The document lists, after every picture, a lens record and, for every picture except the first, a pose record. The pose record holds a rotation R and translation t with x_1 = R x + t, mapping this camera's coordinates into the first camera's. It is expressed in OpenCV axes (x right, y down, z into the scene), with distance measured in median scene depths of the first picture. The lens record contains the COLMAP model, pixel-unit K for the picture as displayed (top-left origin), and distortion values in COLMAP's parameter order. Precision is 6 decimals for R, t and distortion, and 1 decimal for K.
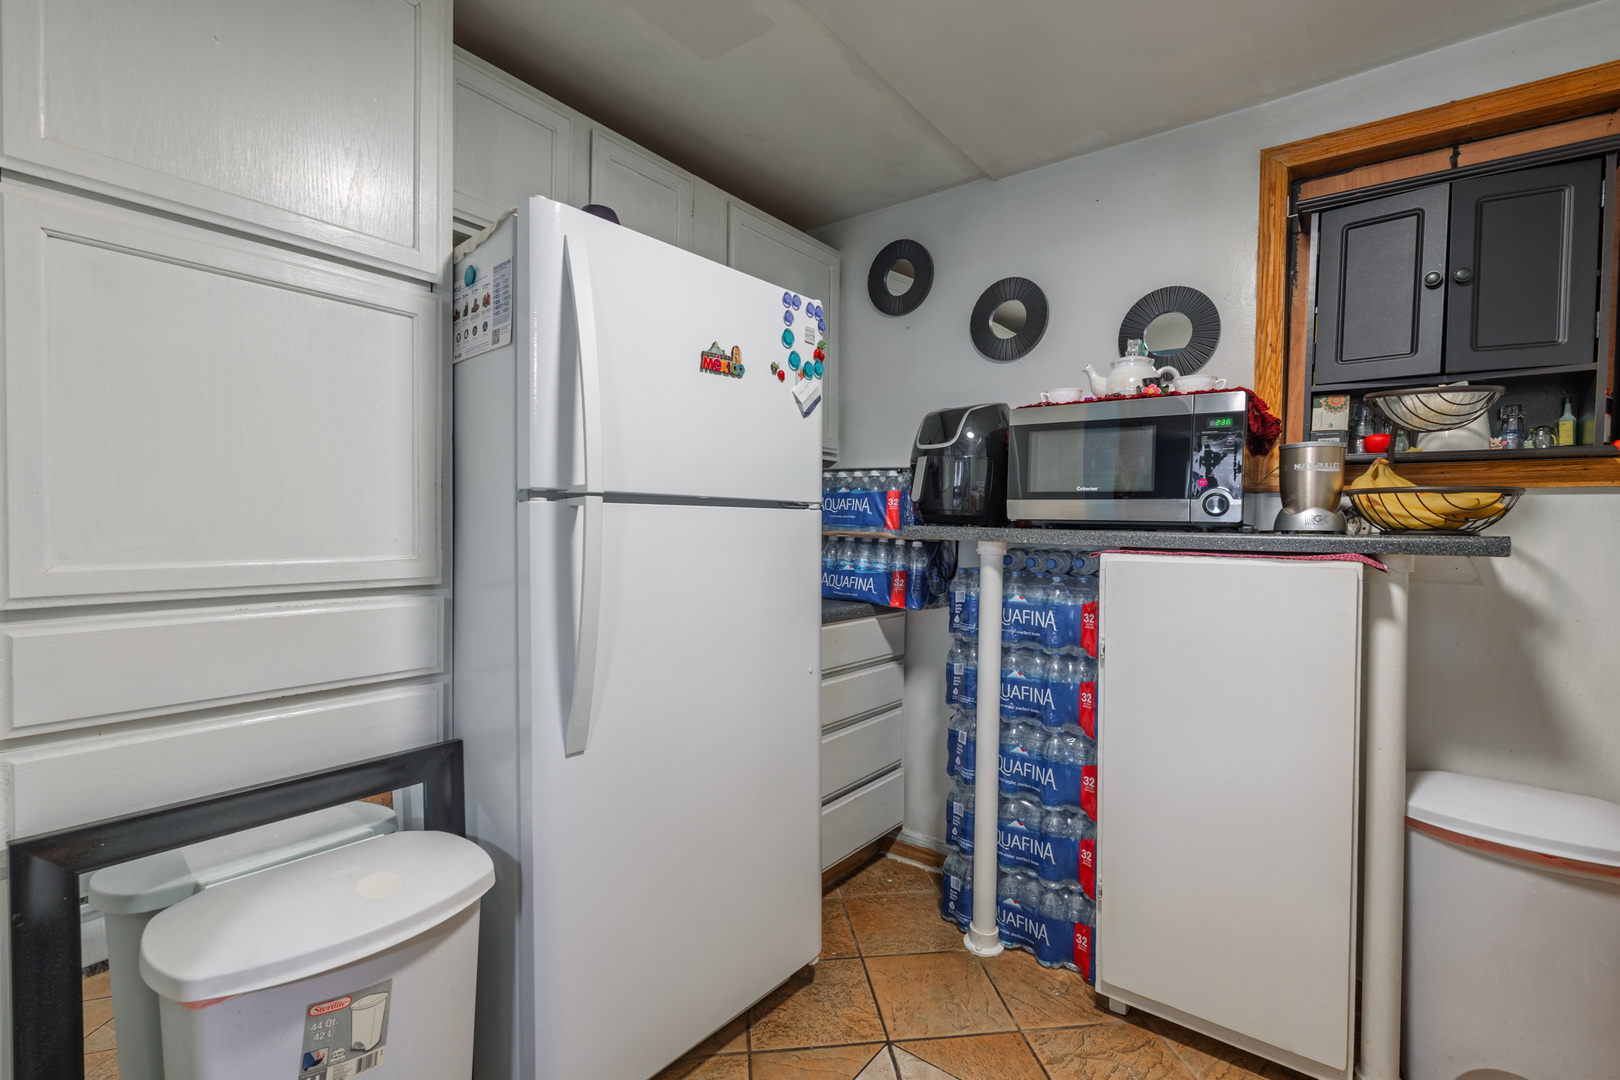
lens RADIAL K [[705.2, 0, 810.0], [0, 705.2, 540.0], [0, 0, 1]] dist [-0.003939, 0.000182]
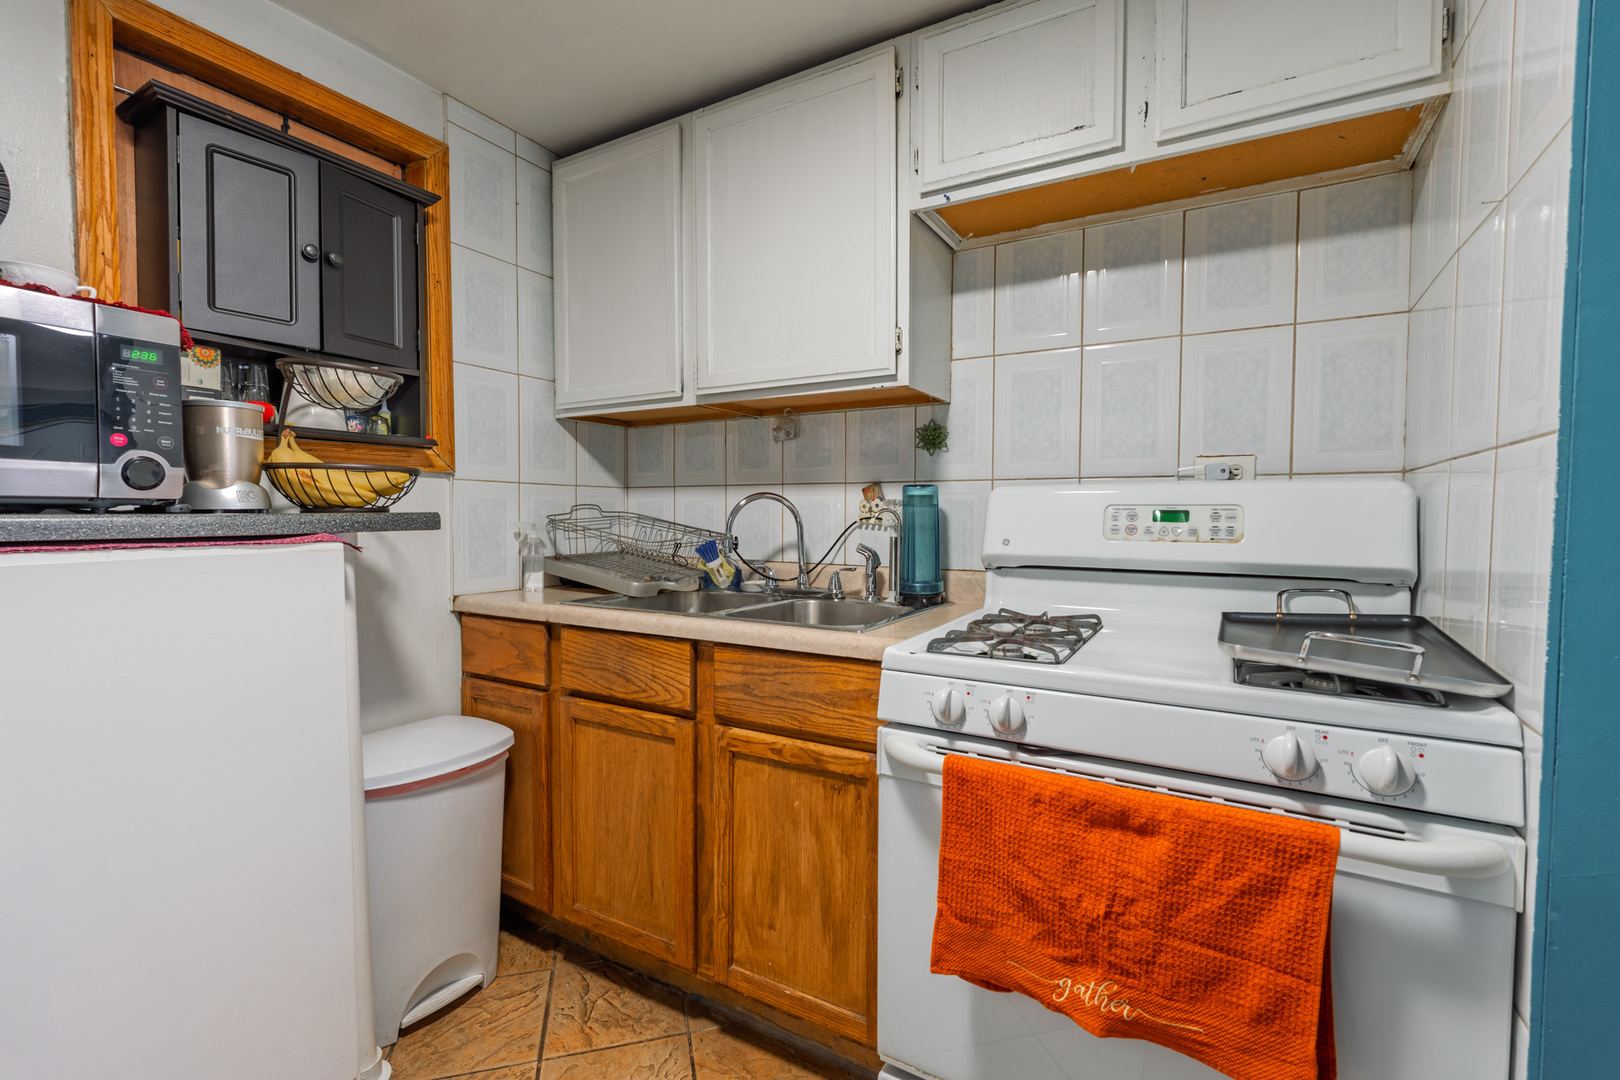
lens RADIAL K [[715.1, 0, 810.0], [0, 715.1, 540.0], [0, 0, 1]] dist [-0.001504, -0.000288]
pose [[-0.119327, -0.053666, 0.991404, -0.189697], [0.020322, 0.998197, 0.056479, -0.009841], [-0.992647, 0.026886, -0.118021, 0.393308]]
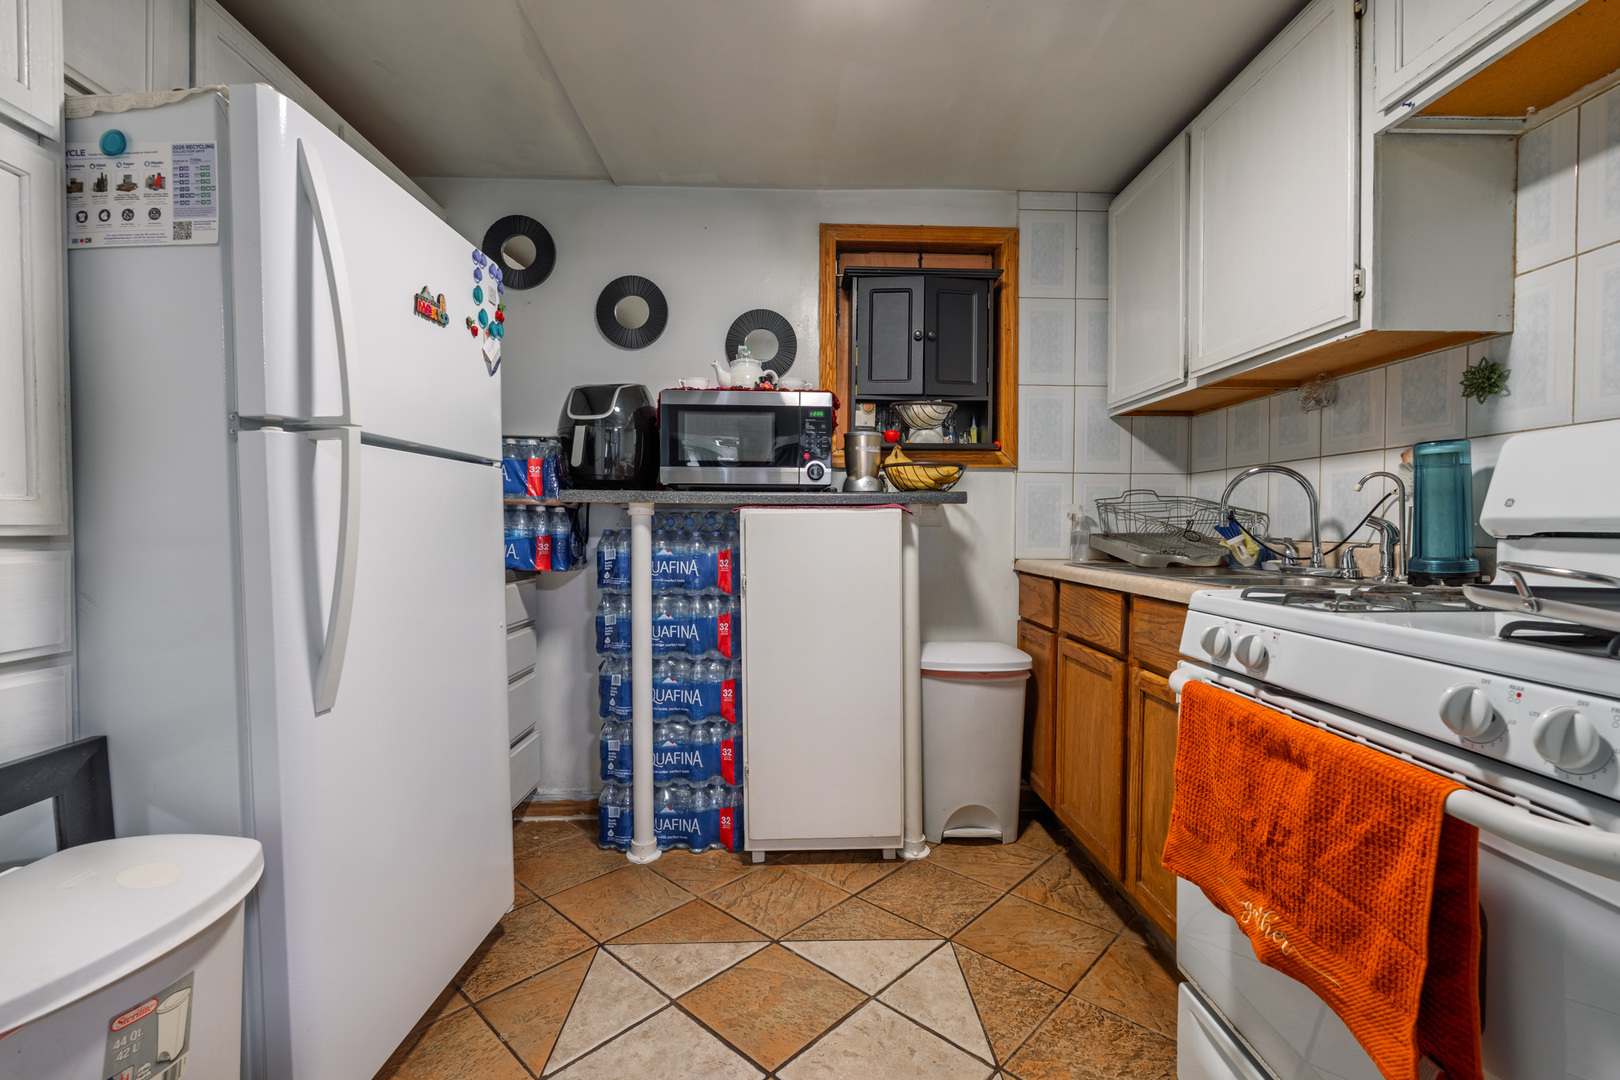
lens RADIAL K [[706.0, 0, 802.7], [0, 706.0, 536.7], [0, 0, 1]] dist [-0.002397, 0.000447]
pose [[0.778910, -0.024737, 0.626648, -0.301146], [0.024980, 0.999653, 0.008413, 0.060853], [-0.626639, 0.009101, 0.779257, -0.072717]]
